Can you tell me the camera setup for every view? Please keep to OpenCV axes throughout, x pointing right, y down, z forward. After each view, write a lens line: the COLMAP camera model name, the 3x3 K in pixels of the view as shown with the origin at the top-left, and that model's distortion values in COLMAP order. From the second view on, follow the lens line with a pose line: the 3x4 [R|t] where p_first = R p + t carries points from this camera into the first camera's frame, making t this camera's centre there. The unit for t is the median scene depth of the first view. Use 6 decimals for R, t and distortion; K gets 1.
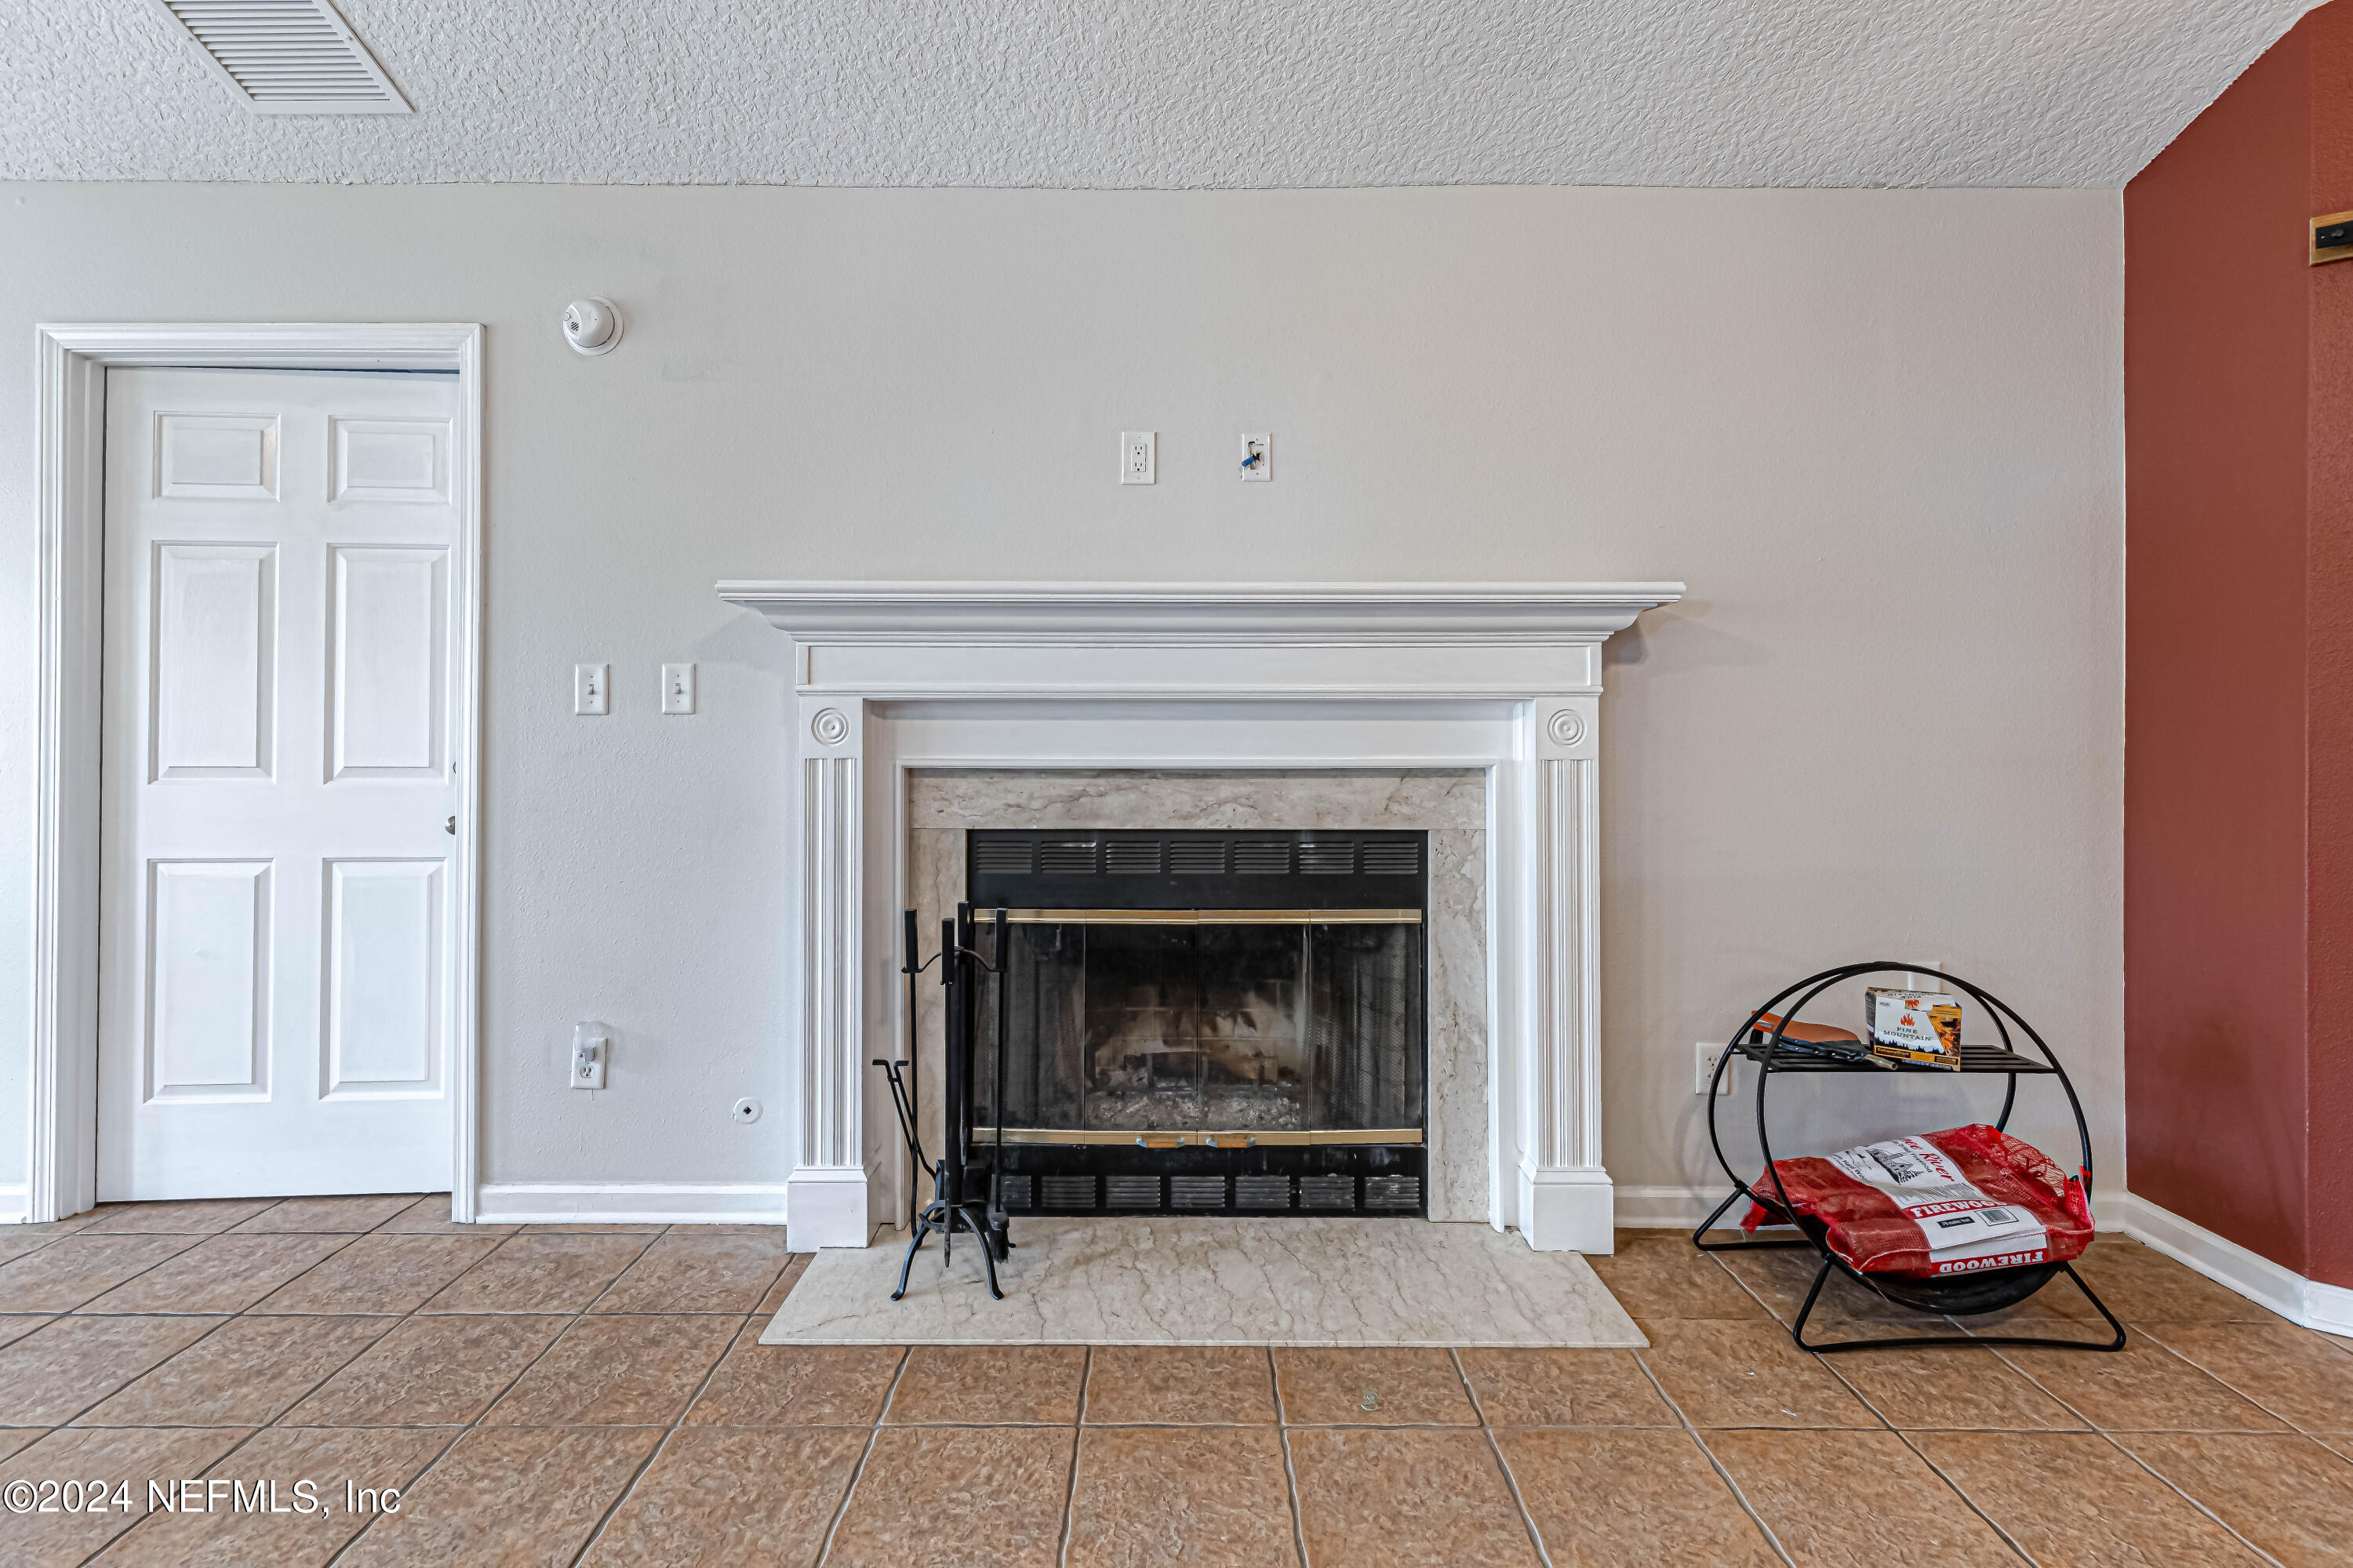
lens RADIAL K [[1062.9, 0, 1185.3], [0, 1062.9, 756.7], [0, 0, 1]] dist [-0.001076, 0.000197]
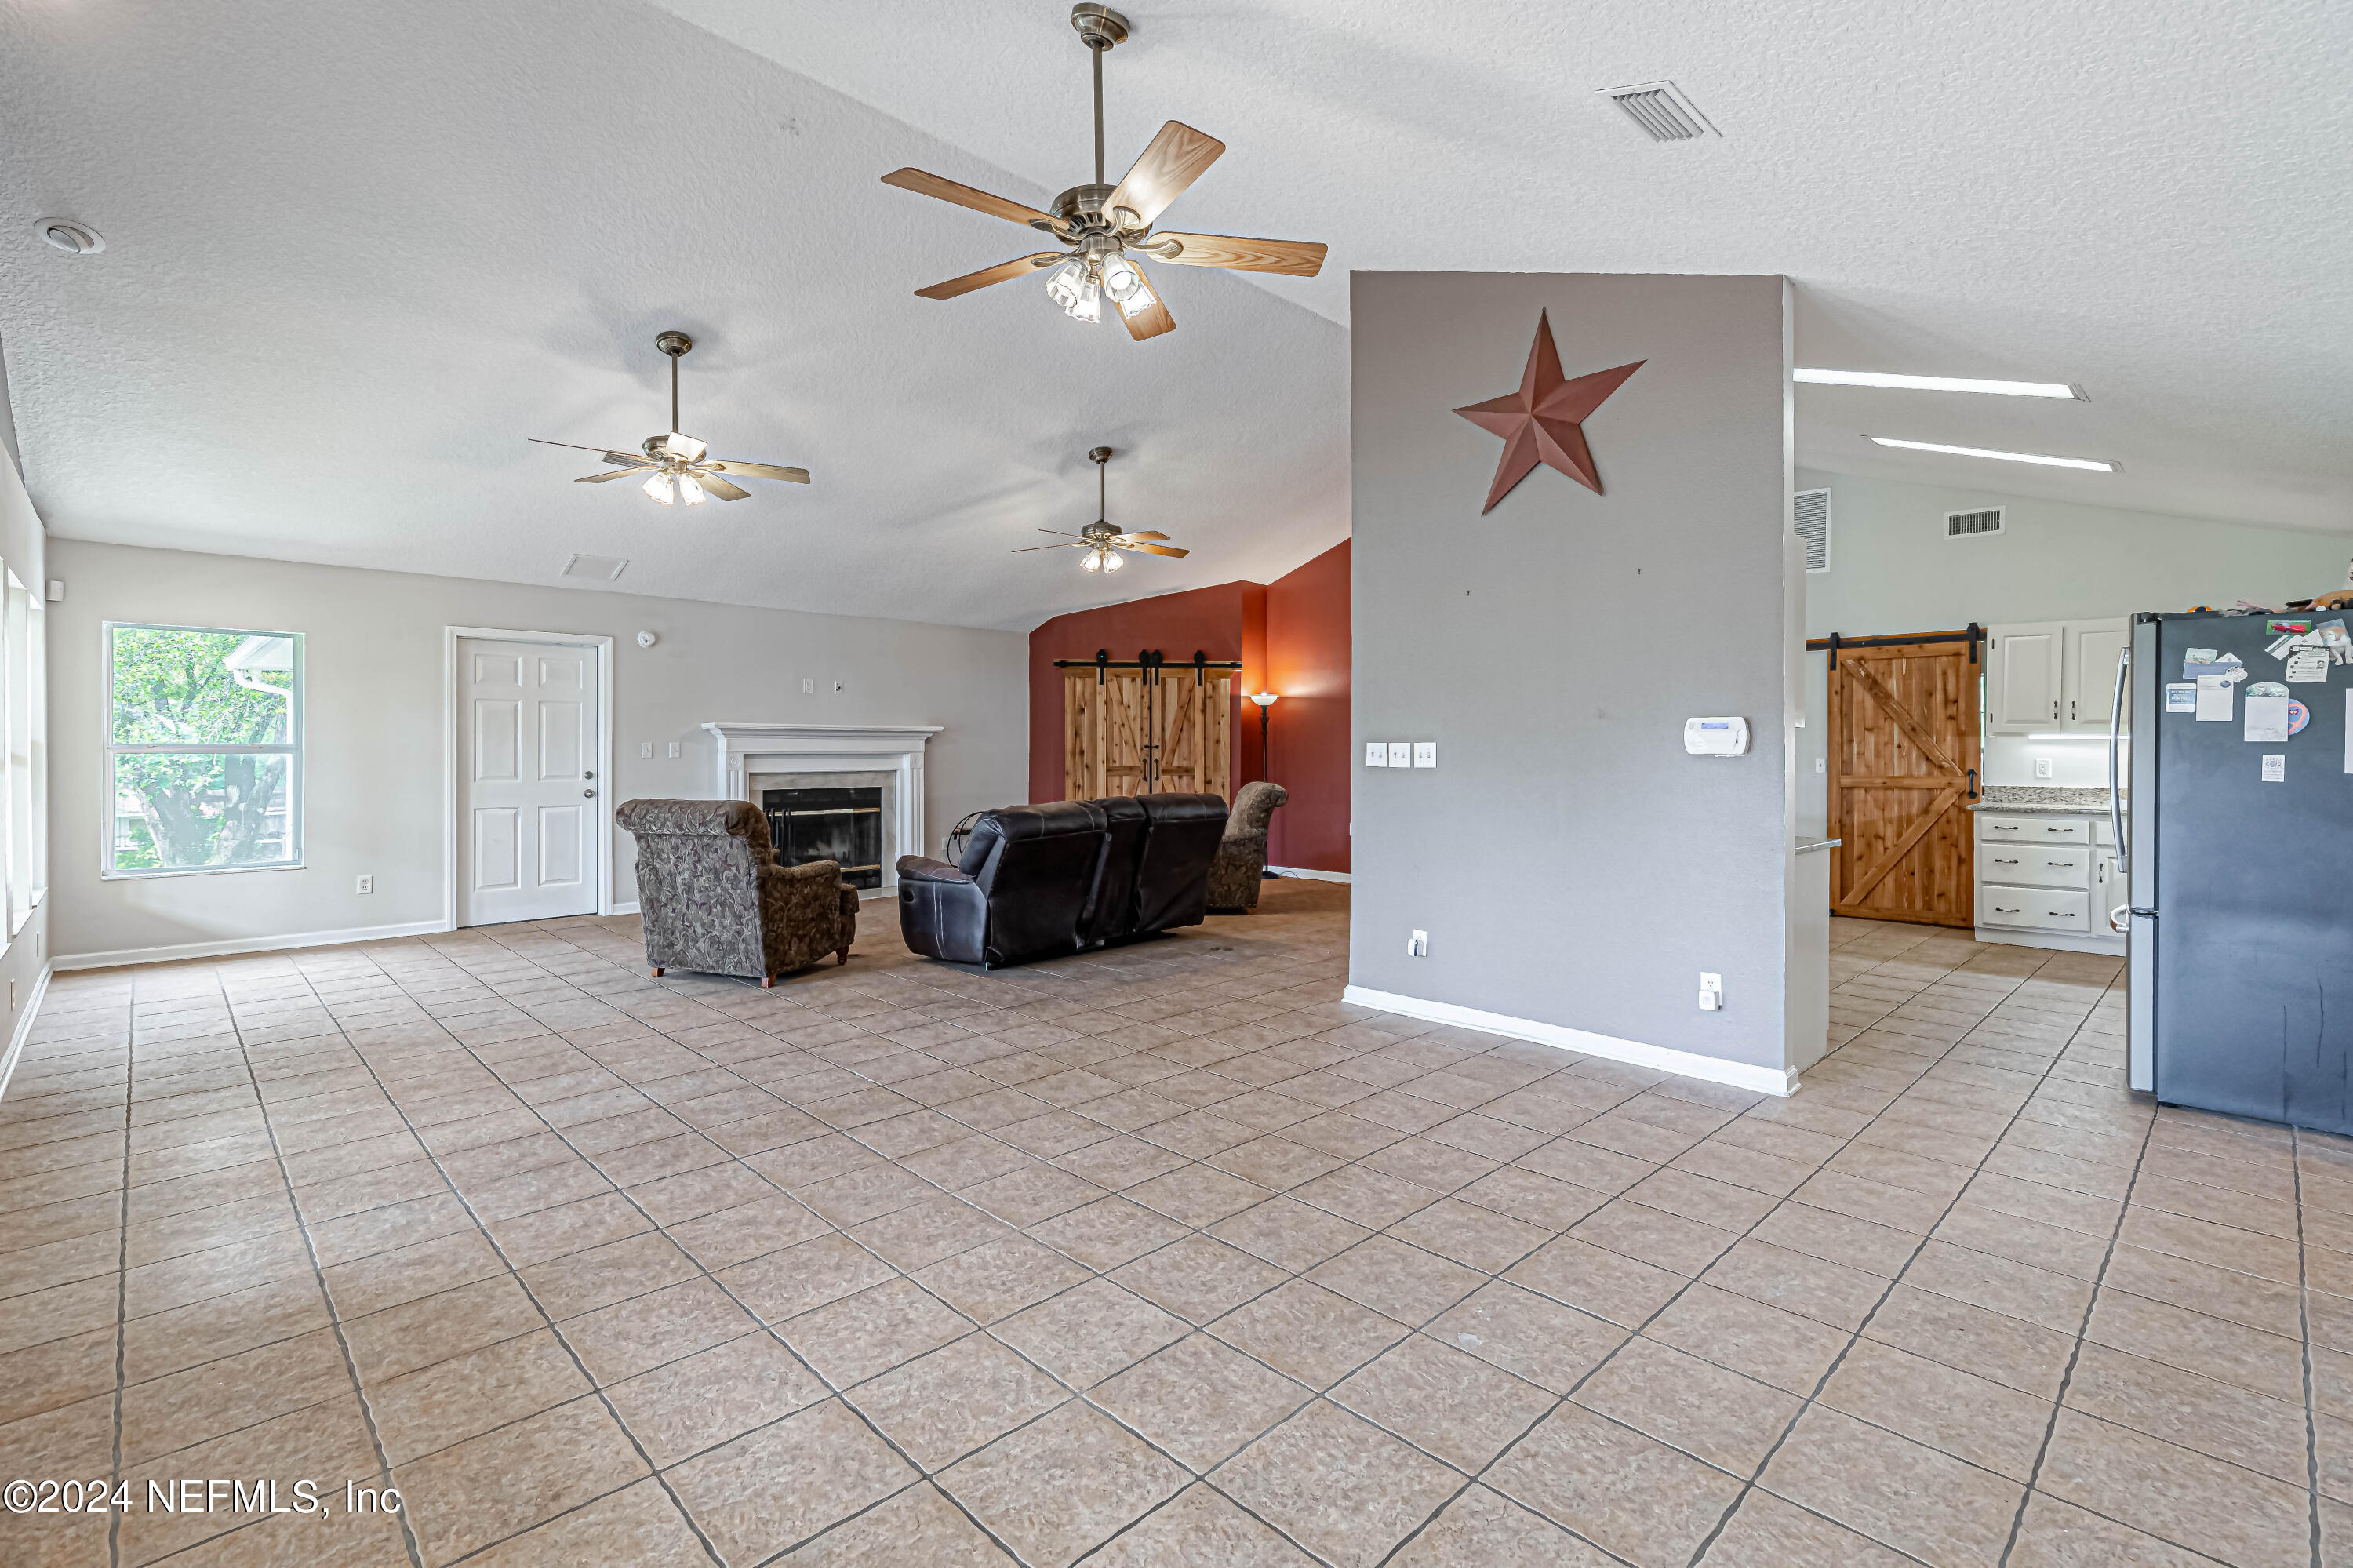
lens RADIAL K [[1062.9, 0, 1185.3], [0, 1062.9, 756.7], [0, 0, 1]] dist [-0.001076, 0.000197]
pose [[0.714487, -0.006360, 0.699620, -1.679933], [-0.007842, 0.999823, 0.017098, -0.115461], [-0.699605, -0.017703, 0.714311, -2.520164]]
